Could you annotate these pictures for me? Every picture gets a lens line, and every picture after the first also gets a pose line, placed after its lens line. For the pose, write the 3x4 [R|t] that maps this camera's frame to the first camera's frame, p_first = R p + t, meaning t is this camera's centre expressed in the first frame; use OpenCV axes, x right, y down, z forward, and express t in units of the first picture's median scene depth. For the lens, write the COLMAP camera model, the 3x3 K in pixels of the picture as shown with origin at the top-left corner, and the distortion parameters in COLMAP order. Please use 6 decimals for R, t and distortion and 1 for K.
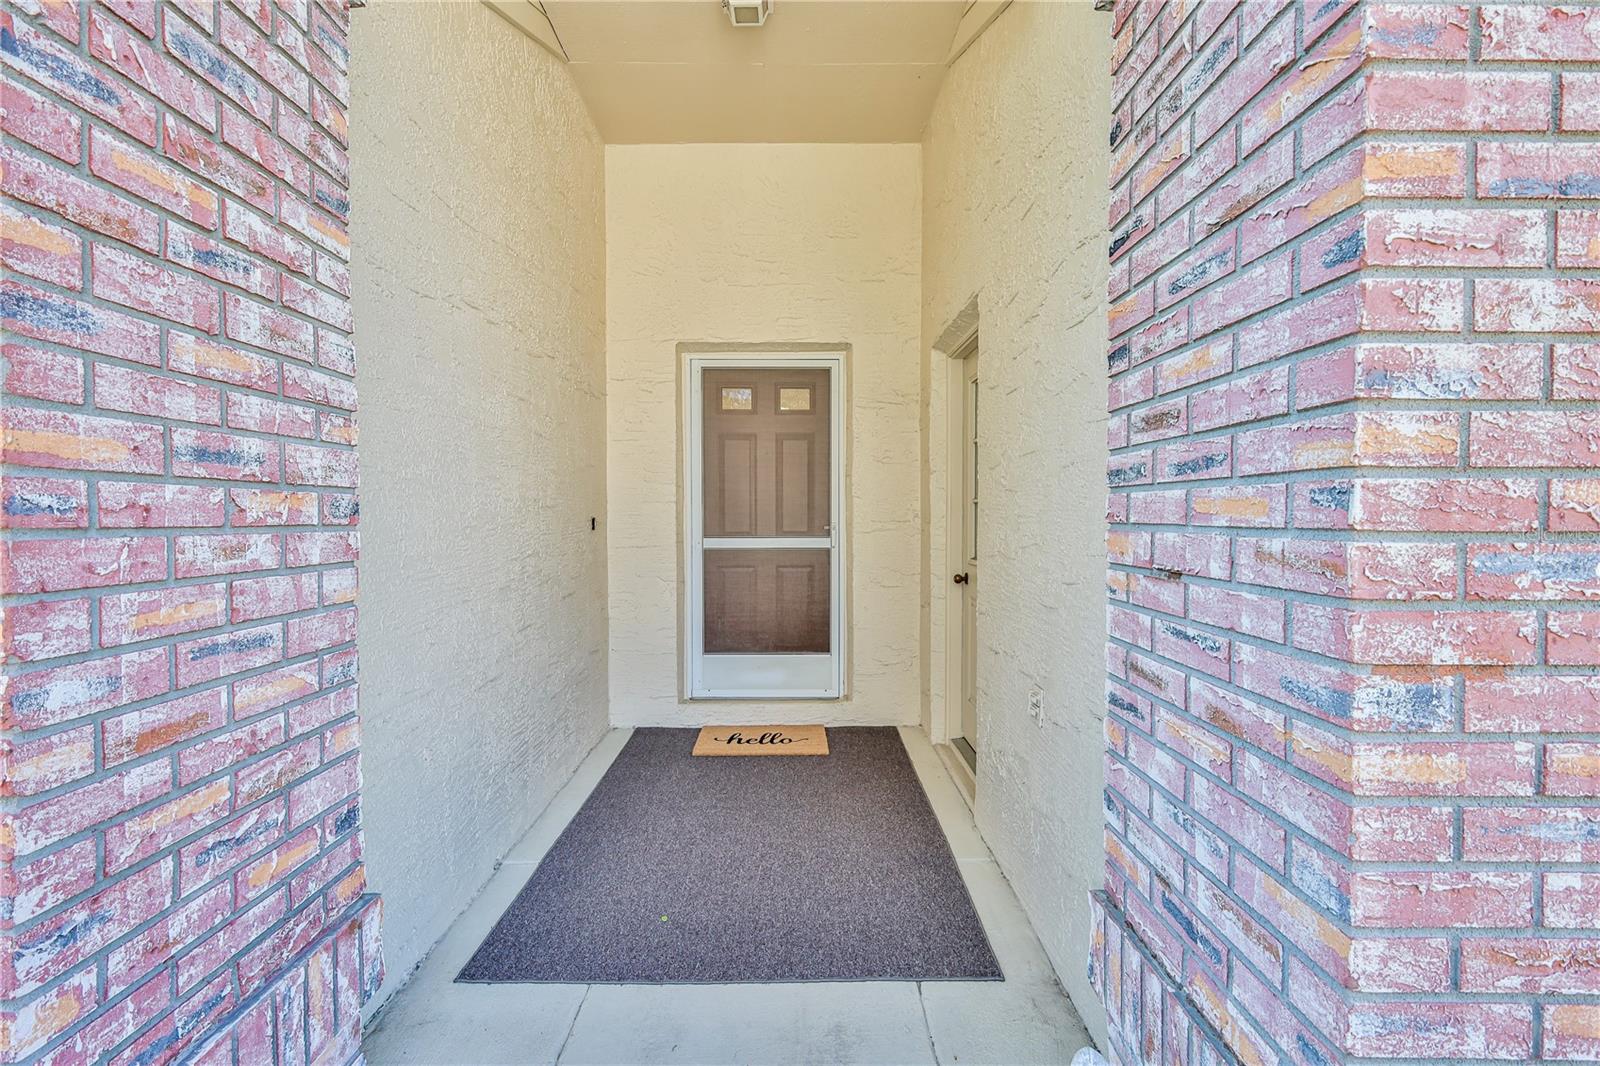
lens RADIAL K [[694.0, 0, 802.3], [0, 694.0, 526.9], [0, 0, 1]] dist [0.005010, -0.003009]
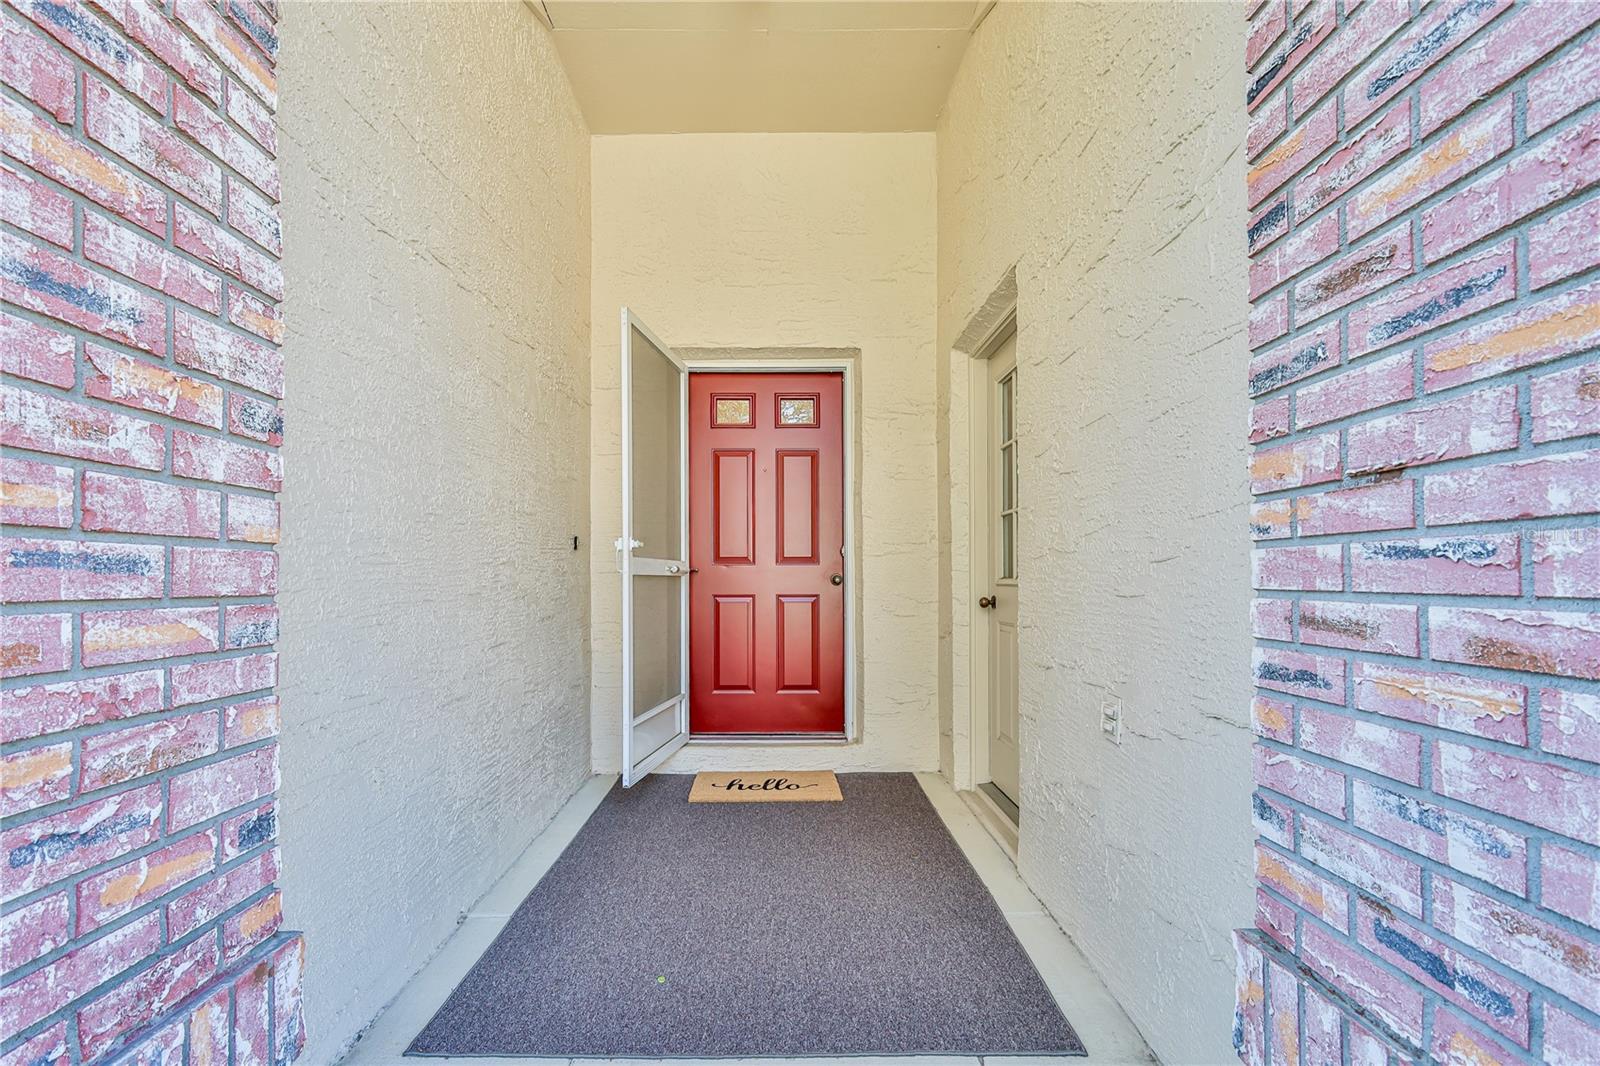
lens RADIAL K [[753.0, 0, 796.6], [0, 753.0, 541.5], [0, 0, 1]] dist [0.004075, -0.001030]
pose [[0.999987, -0.000157, -0.005142, -0.060151], [0.000011, 0.999600, -0.028299, 0.125000], [0.005145, 0.028298, 0.999586, 0.165002]]
